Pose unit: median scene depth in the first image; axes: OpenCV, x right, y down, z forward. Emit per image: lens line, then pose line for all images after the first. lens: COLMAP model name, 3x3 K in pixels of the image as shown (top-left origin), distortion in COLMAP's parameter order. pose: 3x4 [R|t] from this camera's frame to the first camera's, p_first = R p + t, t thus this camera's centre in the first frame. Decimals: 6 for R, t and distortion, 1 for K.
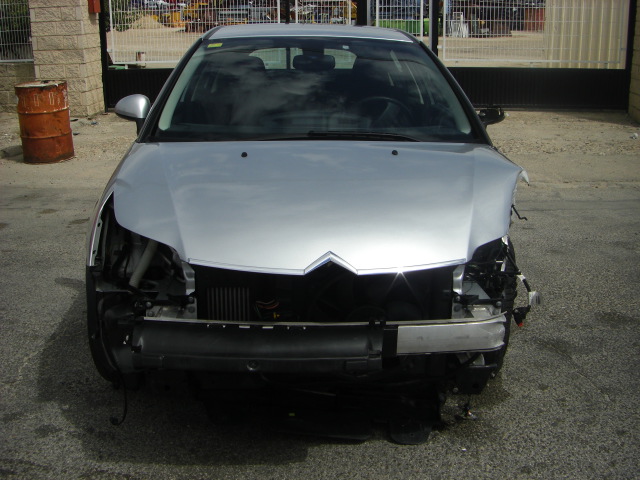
lens RADIAL K [[722.2, 0, 314.7], [0, 722.2, 202.4], [0, 0, 1]] dist [-0.175672, 0.099393]
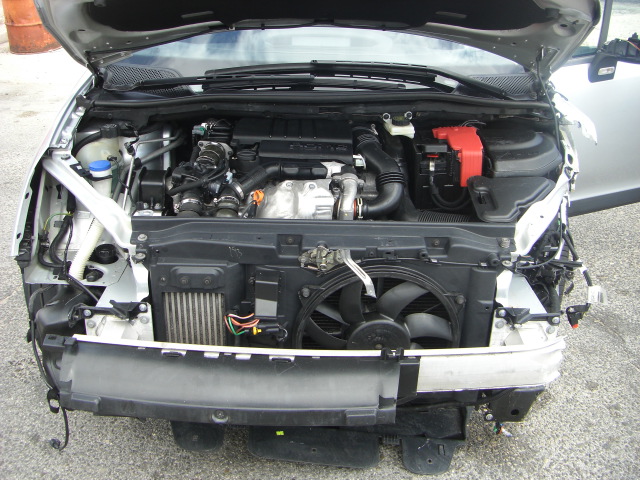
lens RADIAL K [[722.2, 0, 314.7], [0, 722.2, 202.4], [0, 0, 1]] dist [-0.175672, 0.099393]
pose [[0.999585, 0.021306, -0.019409, 0.016447], [-0.017594, 0.984485, 0.174586, -0.094932], [0.022828, -0.174172, 0.984451, 0.264697]]
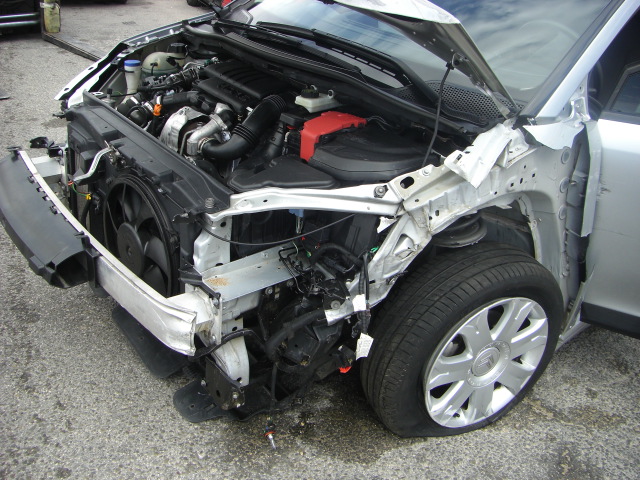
lens RADIAL K [[722.2, 0, 314.7], [0, 722.2, 202.4], [0, 0, 1]] dist [-0.175672, 0.099393]
pose [[0.582196, 0.369094, -0.724443, 0.729509], [-0.260186, 0.928743, 0.264085, -0.147662], [0.770293, 0.034740, 0.636743, 0.571400]]
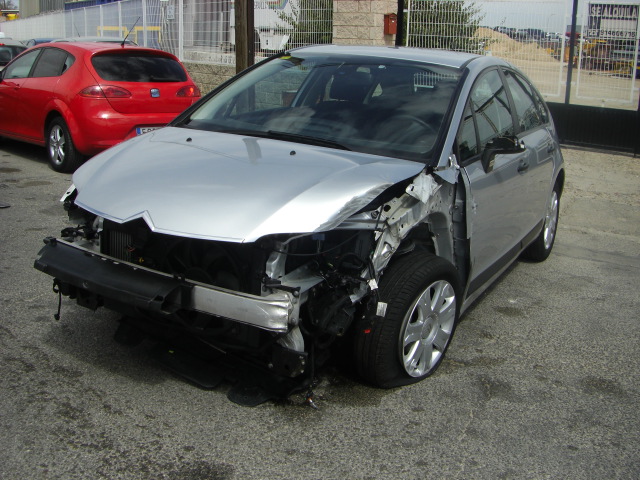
lens RADIAL K [[722.2, 0, 314.7], [0, 722.2, 202.4], [0, 0, 1]] dist [-0.175672, 0.099393]
pose [[0.851114, 0.158553, -0.500466, 0.750944], [-0.178875, 0.983843, 0.007489, -0.007847], [0.493567, 0.083147, 0.865724, 0.039043]]
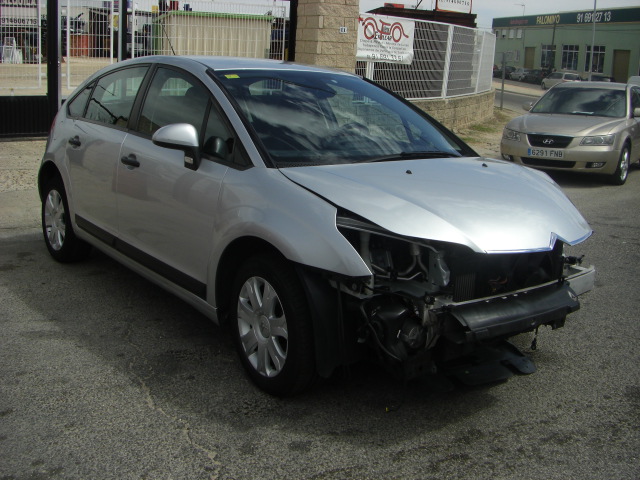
lens RADIAL K [[722.2, 0, 314.7], [0, 722.2, 202.4], [0, 0, 1]] dist [-0.175672, 0.099393]
pose [[0.799139, -0.077762, 0.596096, -0.986589], [0.098583, 0.995126, -0.002347, -0.028793], [-0.593008, 0.060641, 0.802910, 0.120368]]
